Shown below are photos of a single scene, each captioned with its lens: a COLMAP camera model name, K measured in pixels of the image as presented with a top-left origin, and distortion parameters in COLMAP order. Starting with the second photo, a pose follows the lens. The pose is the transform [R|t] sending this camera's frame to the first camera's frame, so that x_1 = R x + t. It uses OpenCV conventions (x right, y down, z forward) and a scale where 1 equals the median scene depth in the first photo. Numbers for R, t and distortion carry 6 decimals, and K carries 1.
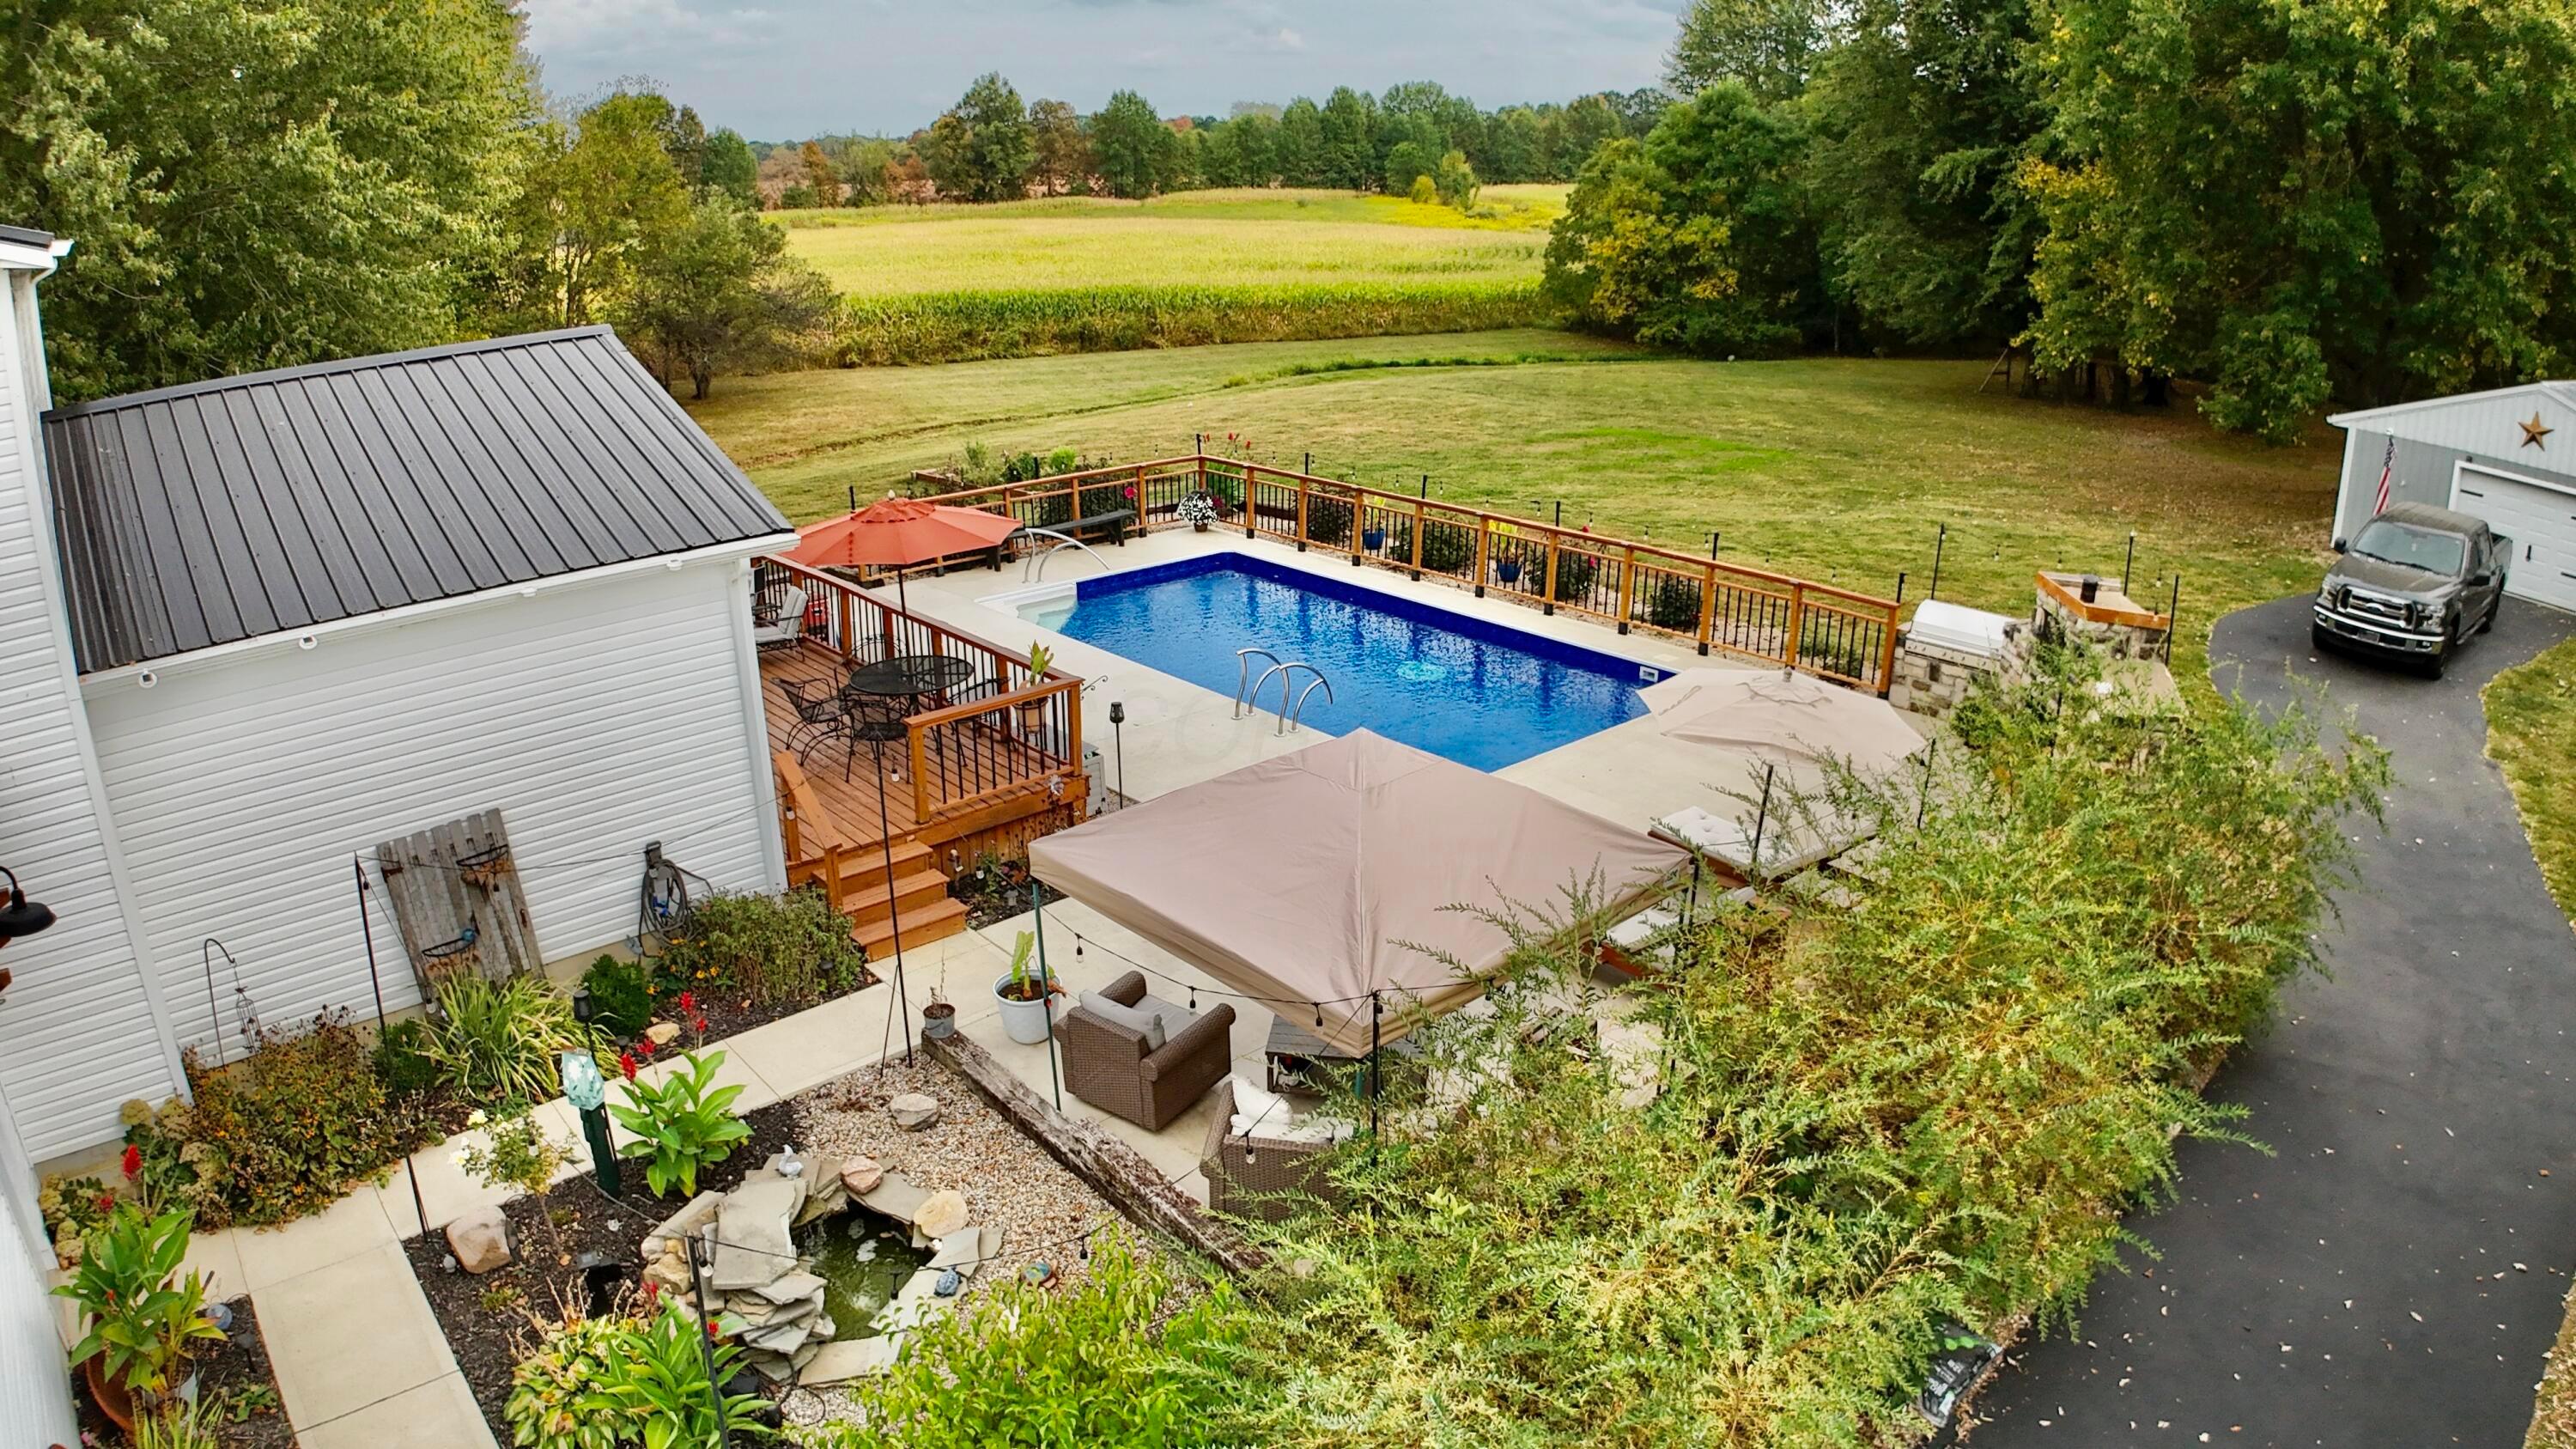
lens RADIAL K [[1575.7, 0, 1288.0], [0, 1575.7, 724.5], [0, 0, 1]] dist [-0.134041, -0.098849]
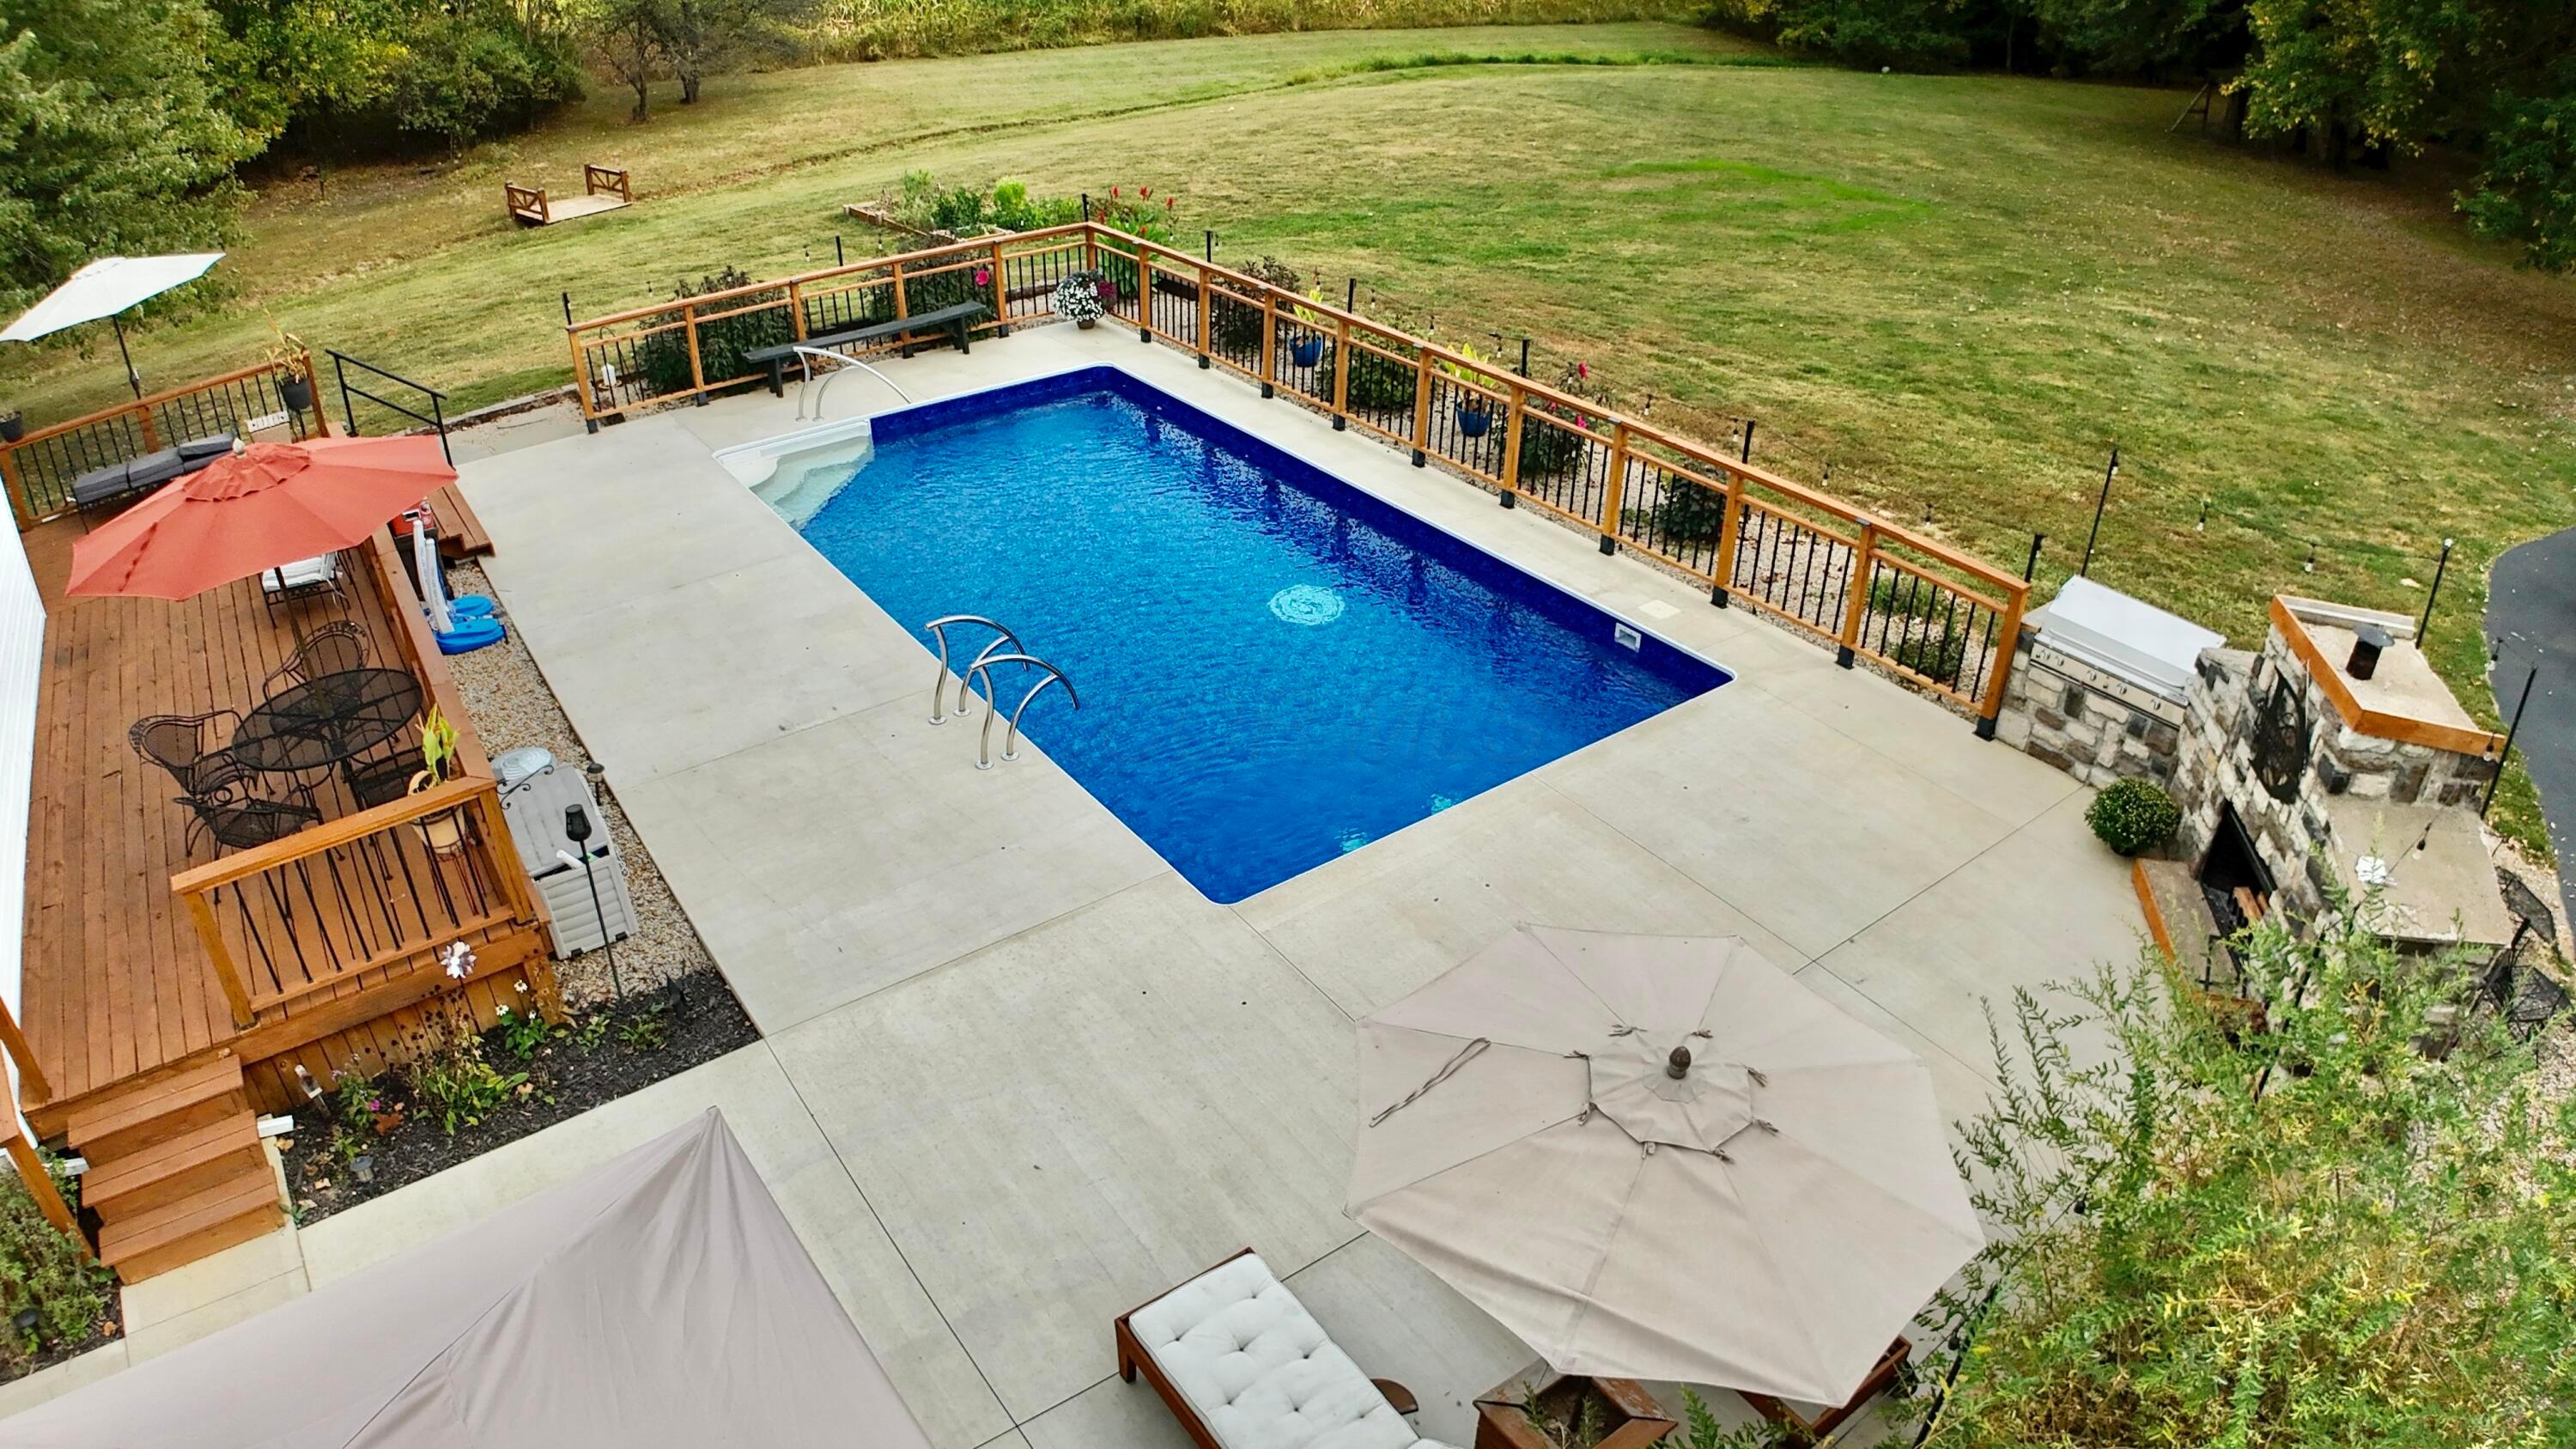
lens RADIAL K [[1573.2, 0, 1288.0], [0, 1573.2, 724.5], [0, 0, 1]] dist [-0.183018, 0.019472]
pose [[0.995544, 0.048260, -0.081010, 0.075987], [-0.031285, 0.979489, 0.199054, -0.062750], [0.088955, -0.195633, 0.976634, 0.185711]]
